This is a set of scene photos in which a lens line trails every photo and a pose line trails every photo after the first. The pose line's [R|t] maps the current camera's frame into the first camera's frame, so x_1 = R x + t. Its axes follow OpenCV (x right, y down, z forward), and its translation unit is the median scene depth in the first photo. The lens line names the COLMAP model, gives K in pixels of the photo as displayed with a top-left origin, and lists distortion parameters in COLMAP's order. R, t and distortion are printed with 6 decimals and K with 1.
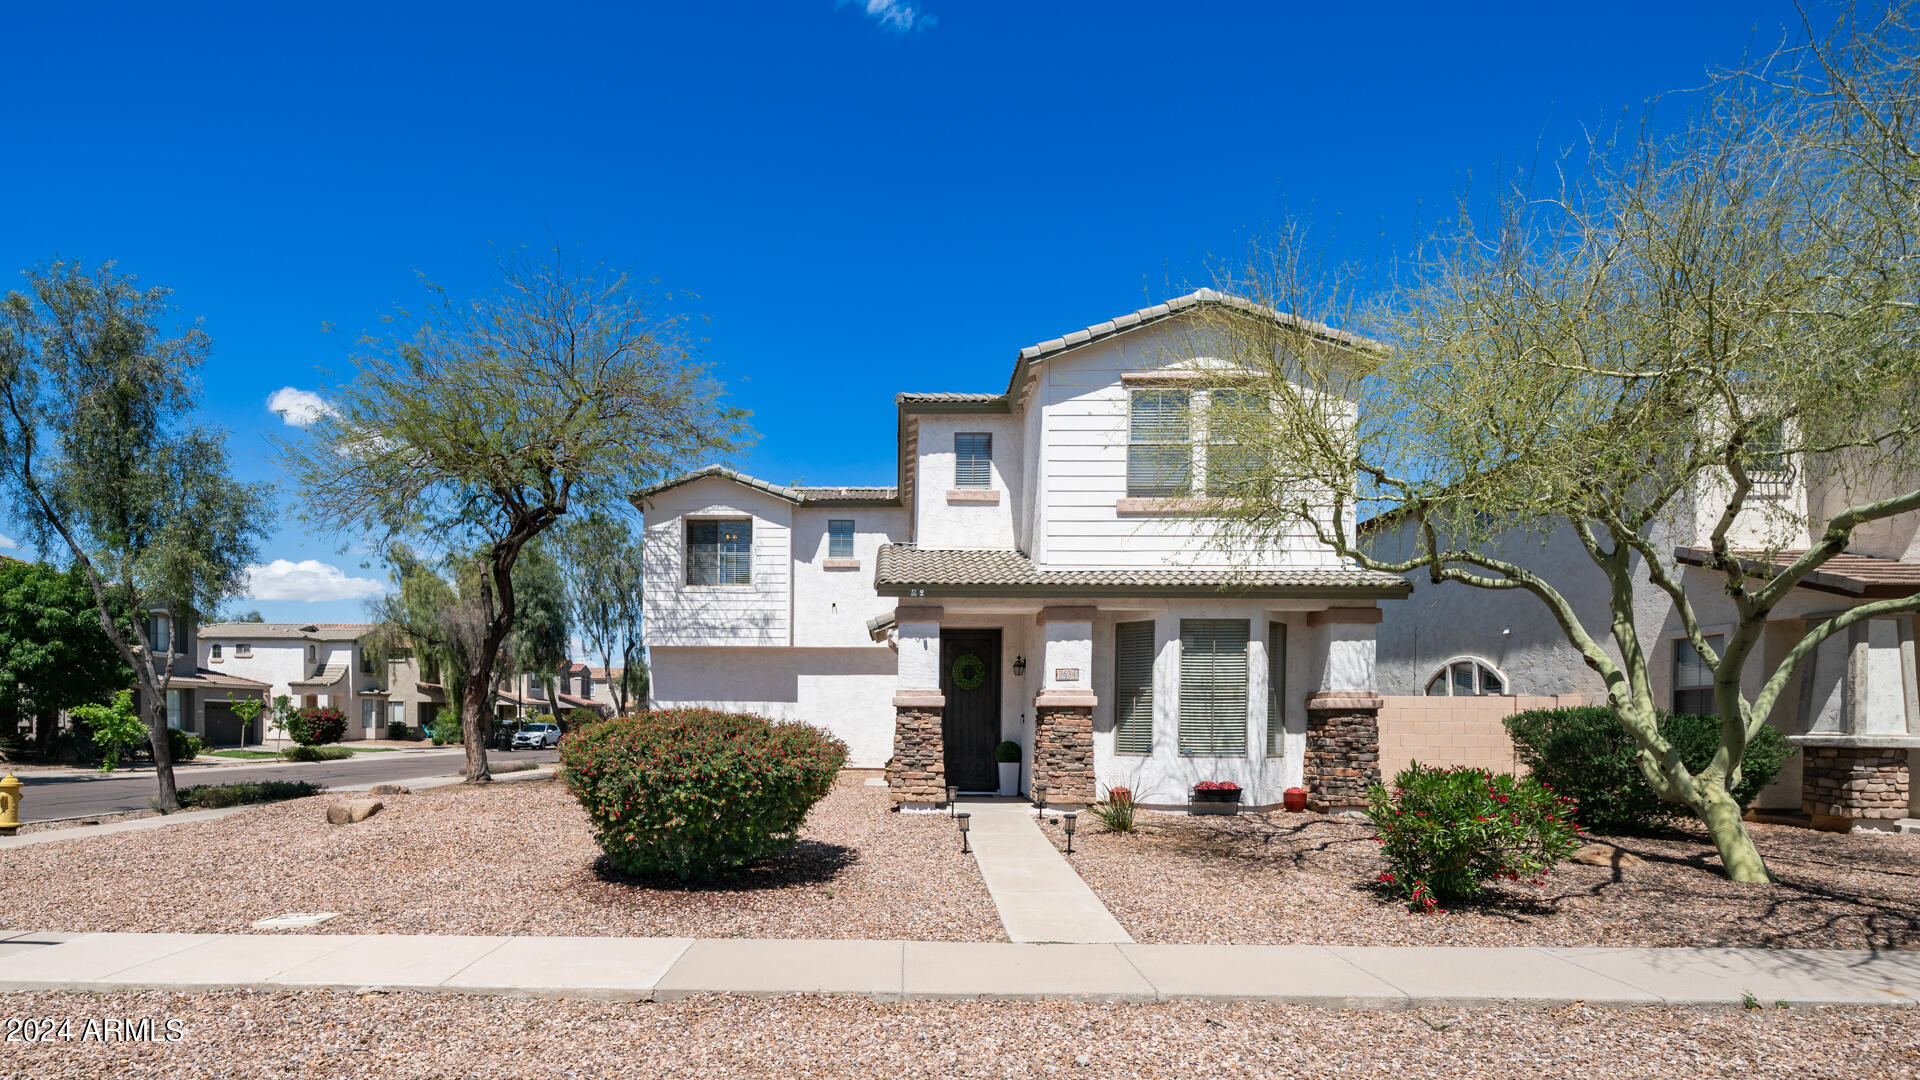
lens RADIAL K [[657.1, 0, 946.2], [0, 657.1, 548.0], [0, 0, 1]] dist [-0.004232, -0.000242]
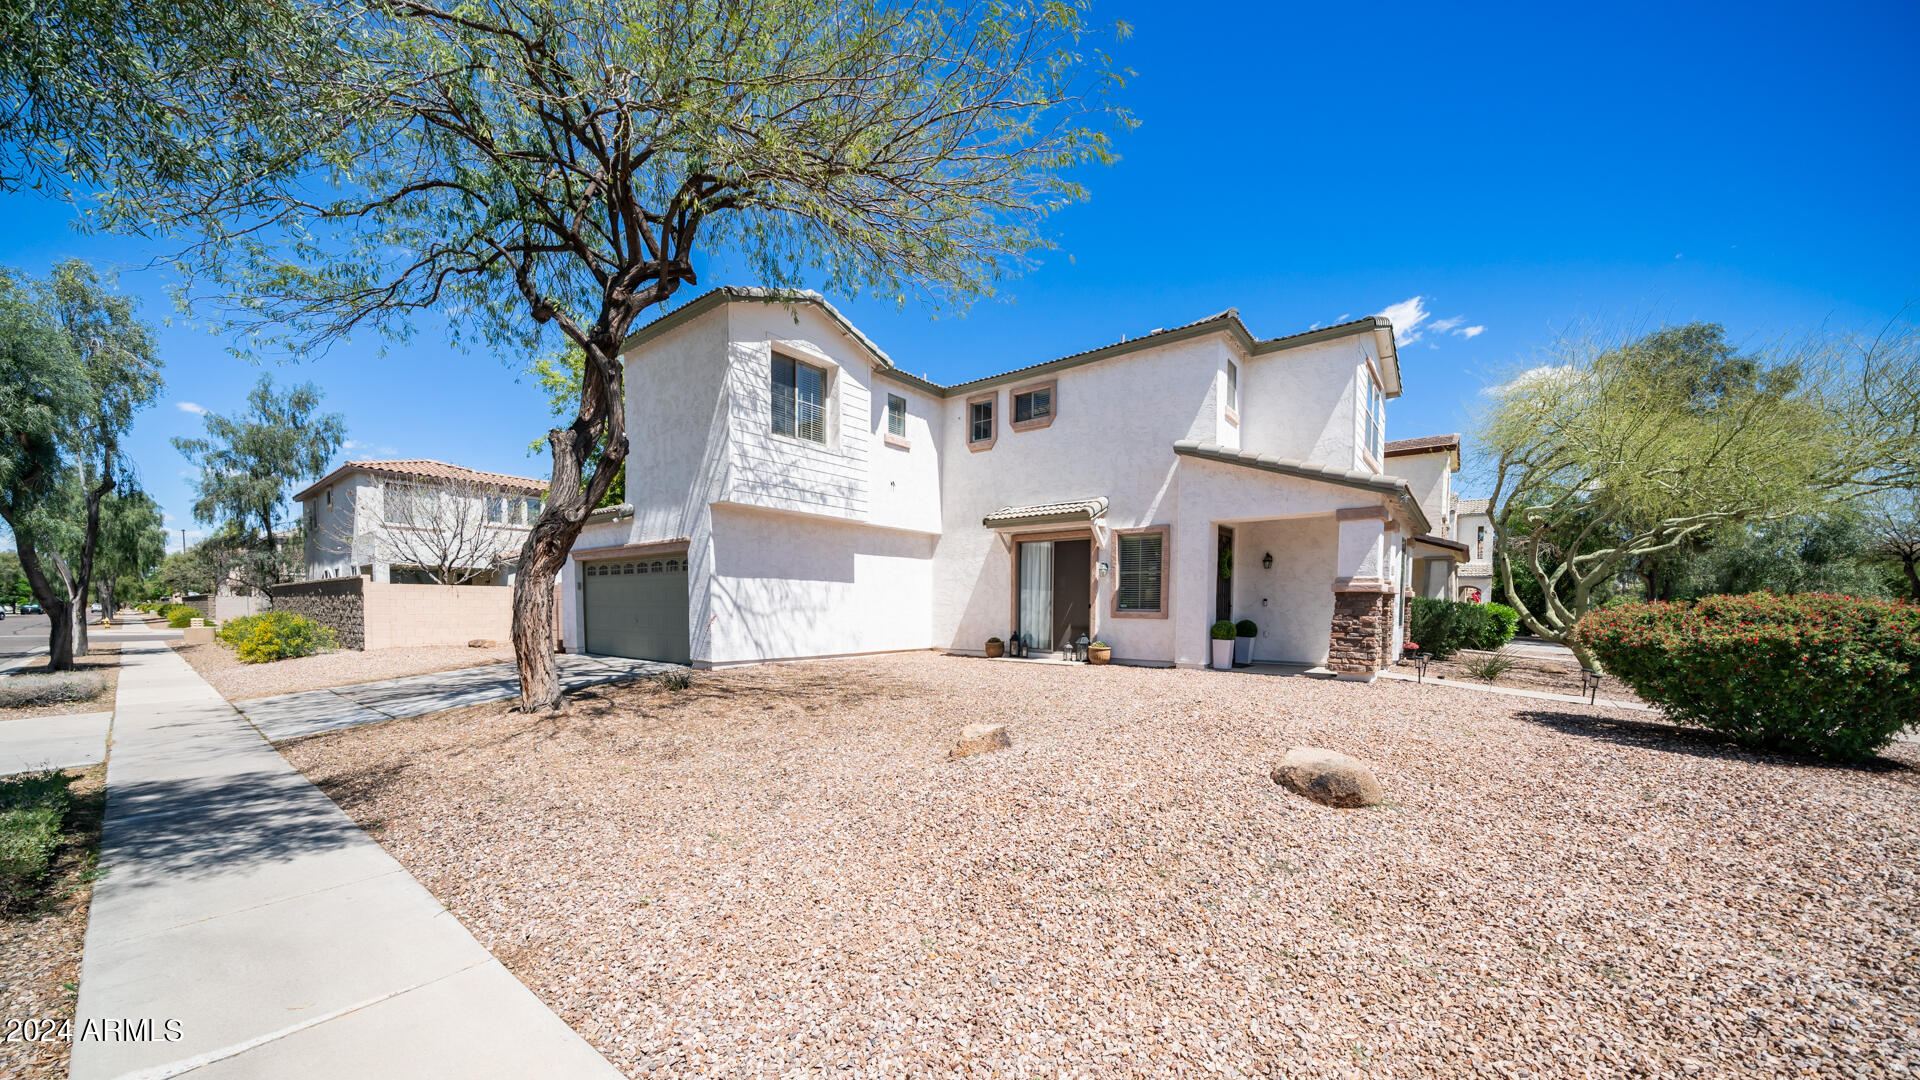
lens RADIAL K [[657.1, 0, 946.2], [0, 657.1, 548.0], [0, 0, 1]] dist [-0.004232, -0.000242]
pose [[0.632887, 0.067045, 0.771336, -0.859843], [-0.144381, 0.988988, 0.032503, 0.138416], [-0.760663, -0.131937, 0.635598, 0.325243]]
